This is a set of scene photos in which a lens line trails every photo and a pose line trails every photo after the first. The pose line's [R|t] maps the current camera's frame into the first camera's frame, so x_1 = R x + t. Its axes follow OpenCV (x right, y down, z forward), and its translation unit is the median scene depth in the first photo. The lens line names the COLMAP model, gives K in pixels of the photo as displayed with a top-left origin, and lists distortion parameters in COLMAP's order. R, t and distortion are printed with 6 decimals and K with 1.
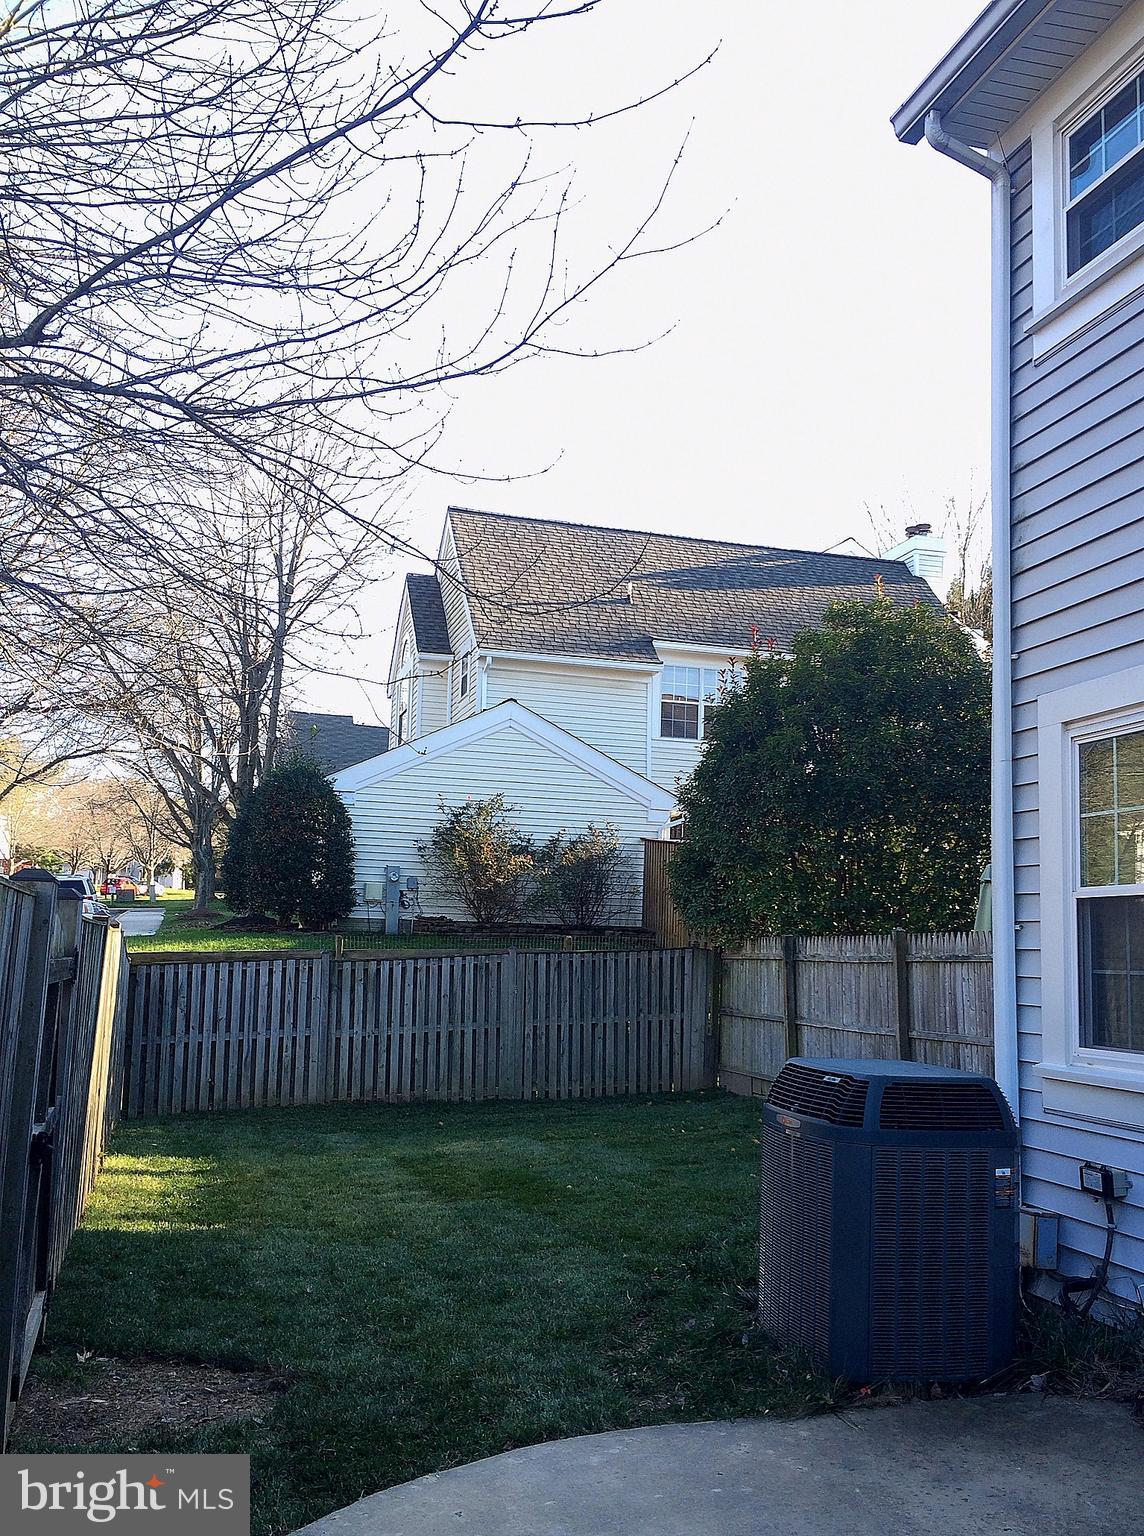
lens RADIAL K [[1326.0, 0, 572.0], [0, 1326.0, 768.0], [0, 0, 1]] dist [0.057062, -0.077851]
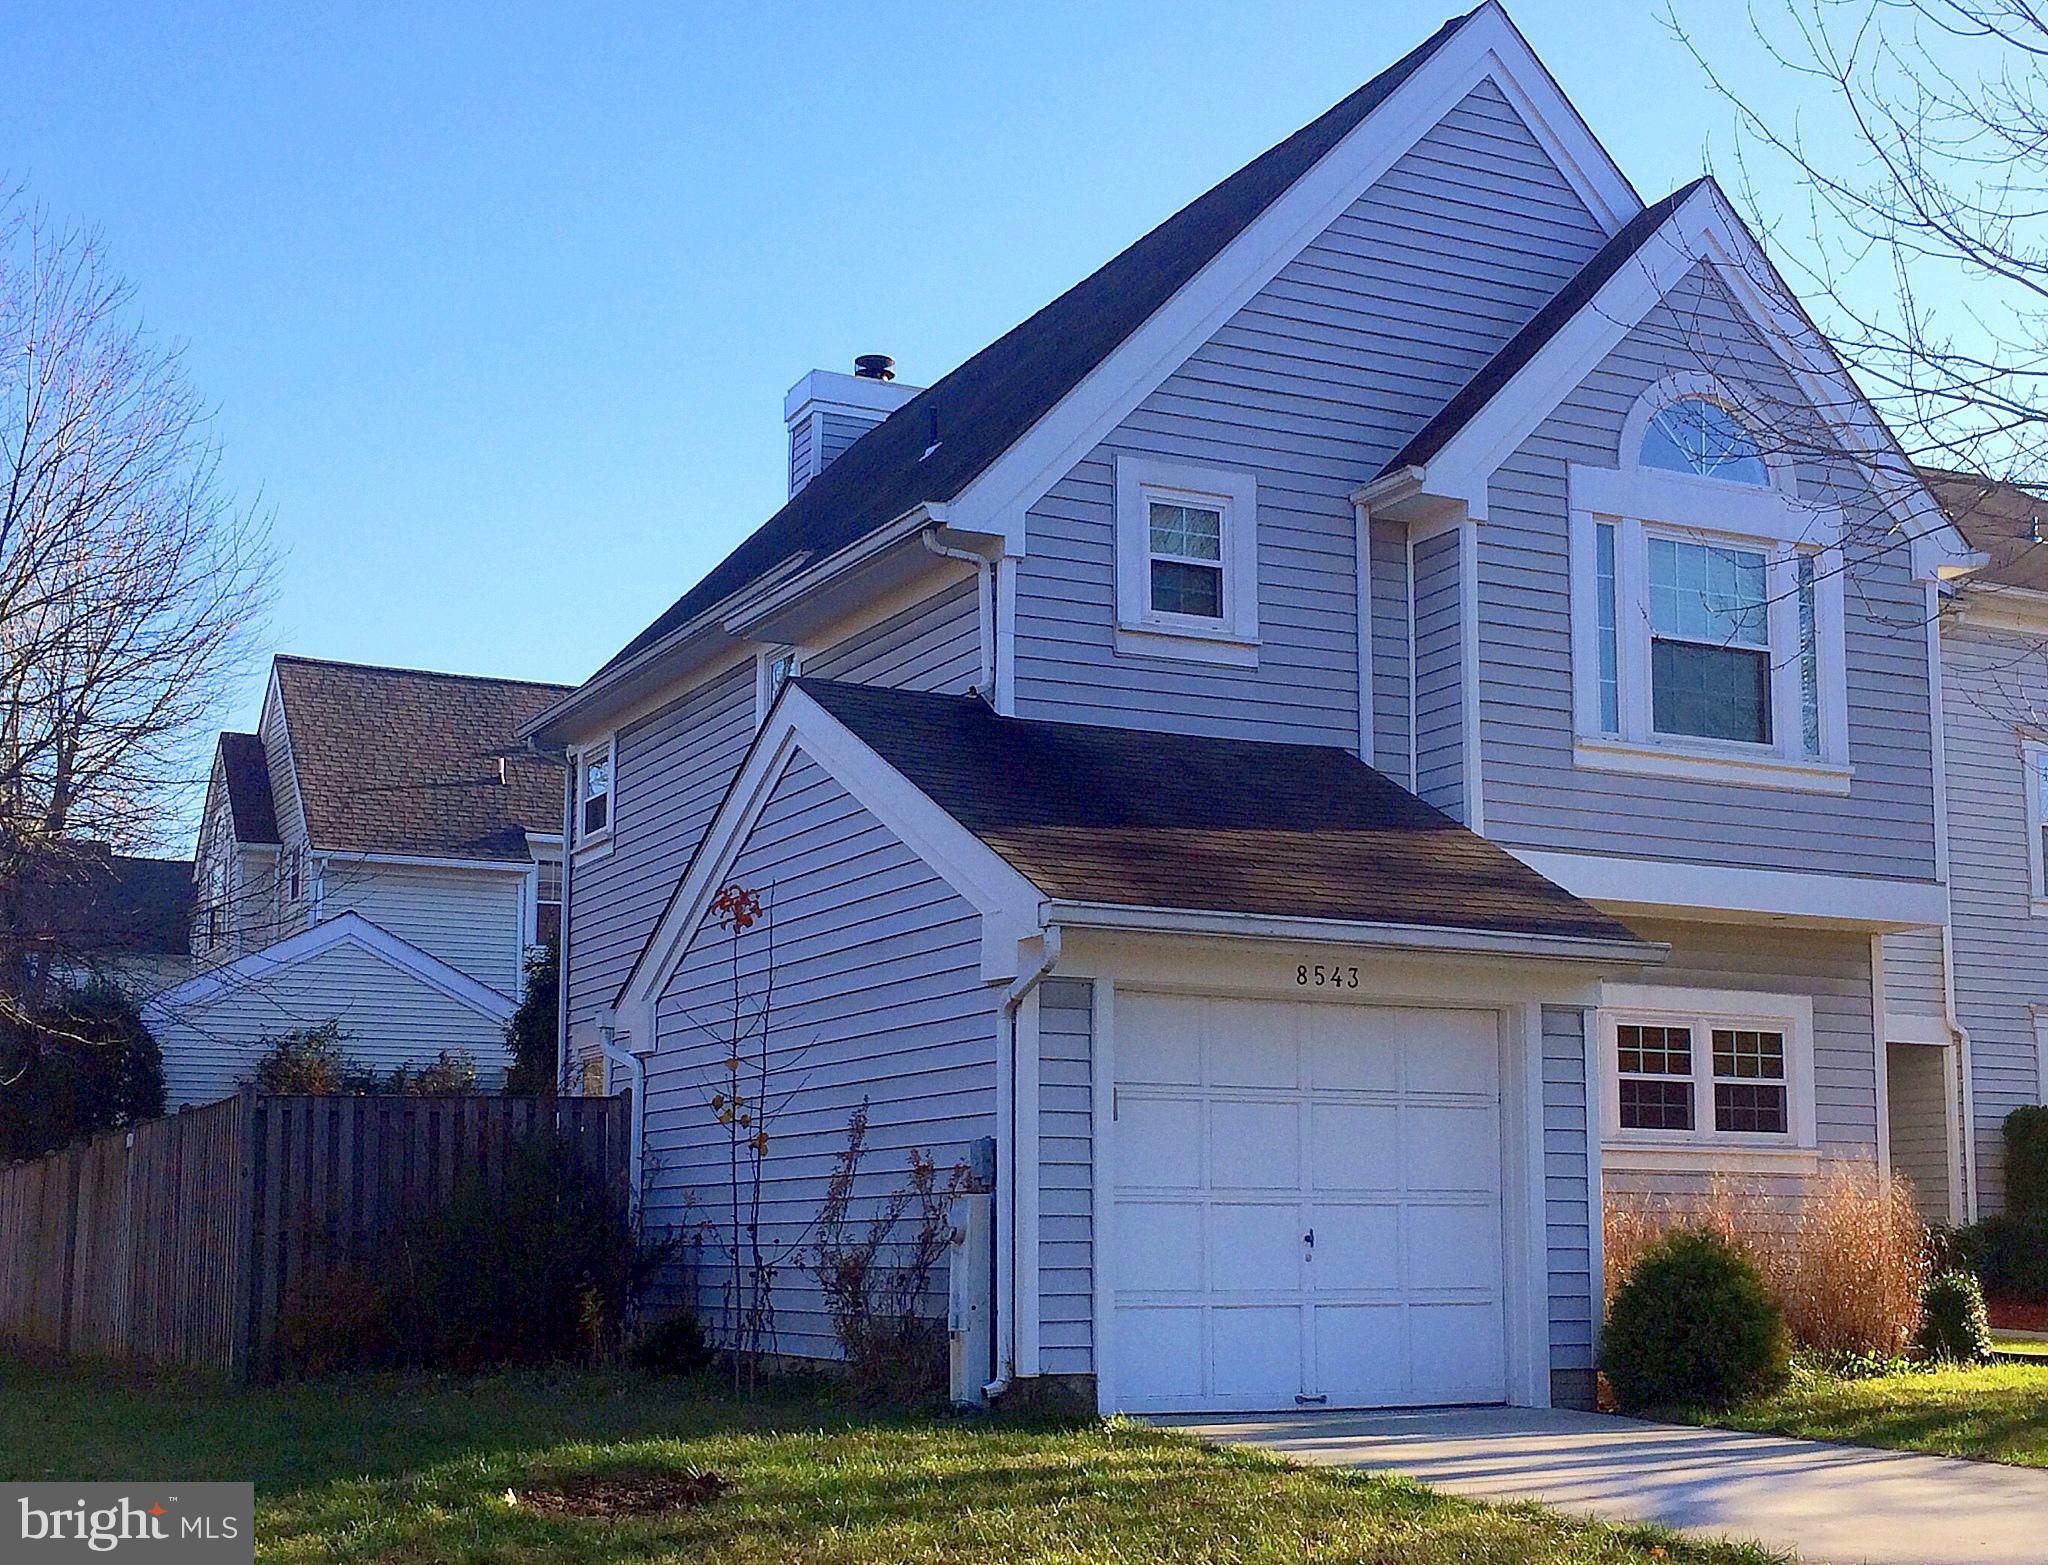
lens RADIAL K [[2694.7, 0, 1024.0], [0, 2694.7, 782.5], [0, 0, 1]] dist [0.013456, -0.000051]
pose [[0.982596, 0.010101, 0.185478, 0.054508], [-0.002668, 0.999185, -0.040282, -0.059716], [-0.185734, 0.039086, 0.981822, -0.750737]]
